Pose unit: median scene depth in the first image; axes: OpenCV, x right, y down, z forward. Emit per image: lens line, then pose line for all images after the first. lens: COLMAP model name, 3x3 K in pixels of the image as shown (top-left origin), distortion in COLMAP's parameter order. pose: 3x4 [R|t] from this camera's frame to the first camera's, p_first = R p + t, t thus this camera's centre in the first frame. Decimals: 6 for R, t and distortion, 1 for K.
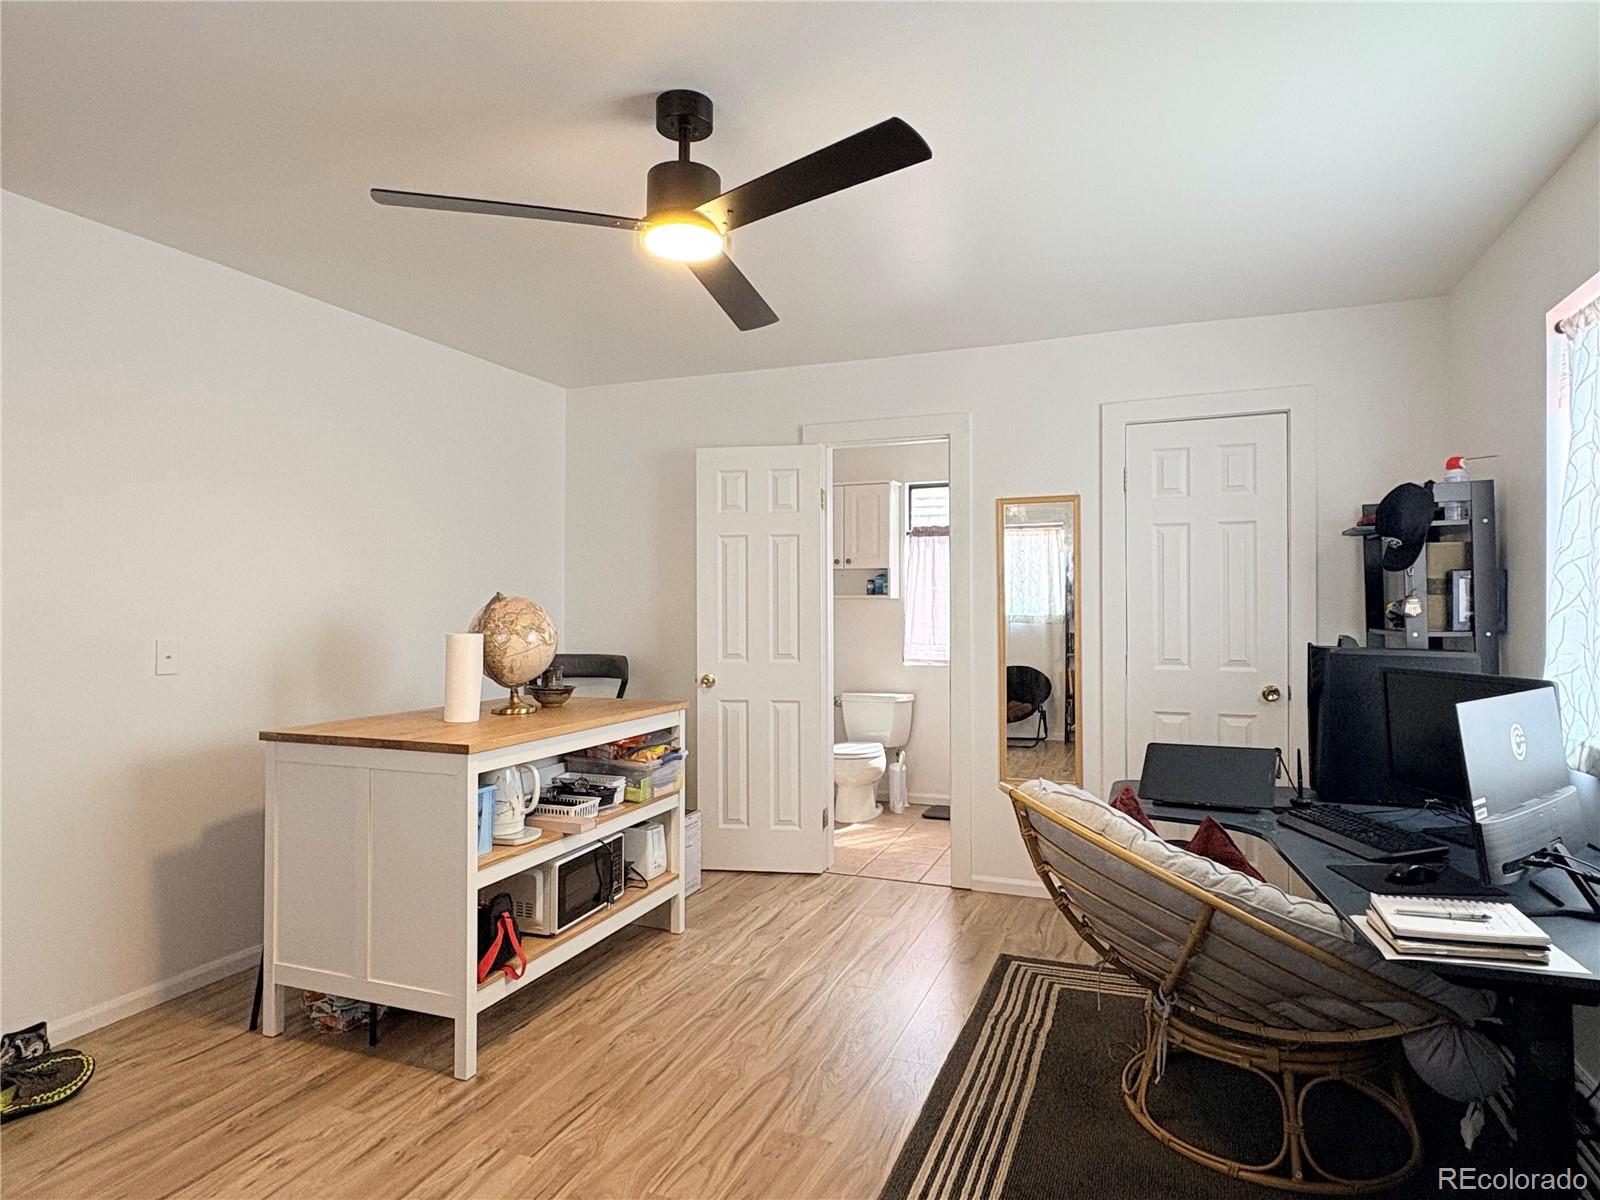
lens RADIAL K [[924.6, 0, 794.8], [0, 924.6, 600.1], [0, 0, 1]] dist [0.002124, 0.003278]
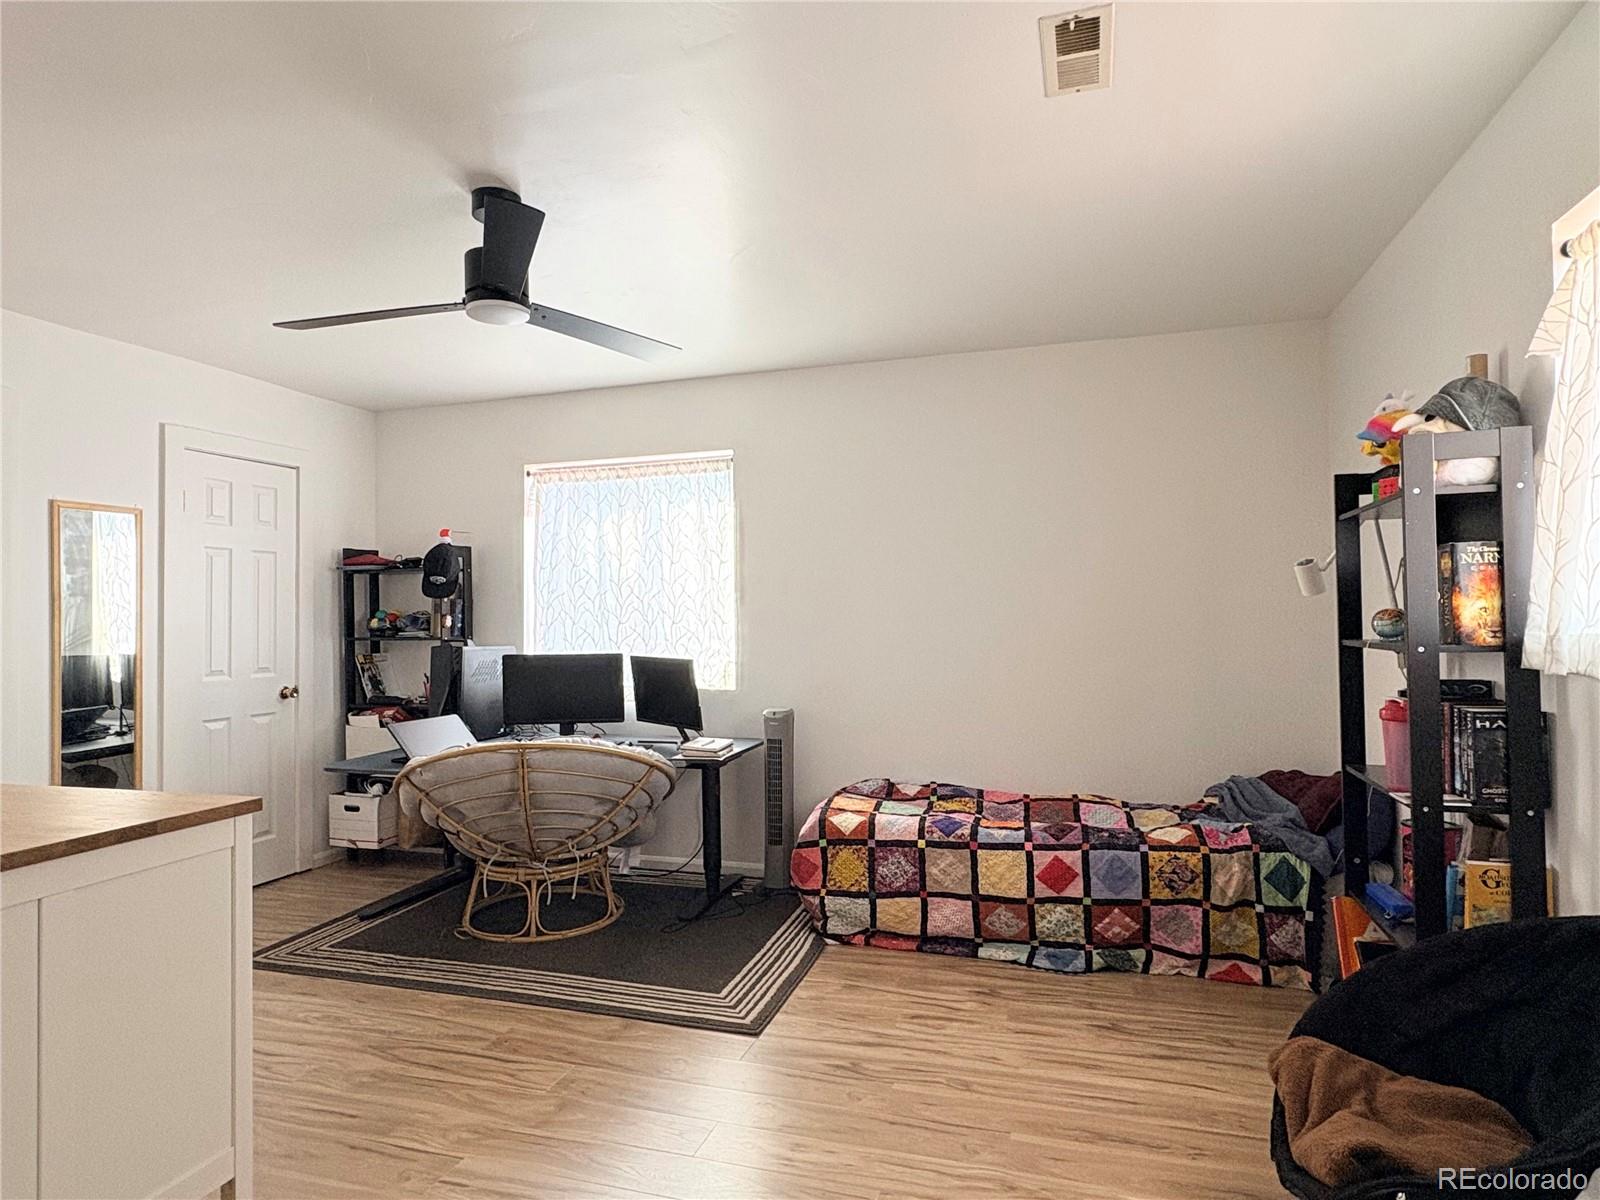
lens RADIAL K [[924.6, 0, 794.8], [0, 924.6, 600.1], [0, 0, 1]] dist [0.002124, 0.003278]
pose [[-0.070461, 0.020136, 0.997311, -0.744424], [0.003787, 0.999794, -0.019919, 0.004467], [-0.997507, 0.002374, -0.070523, 0.393093]]
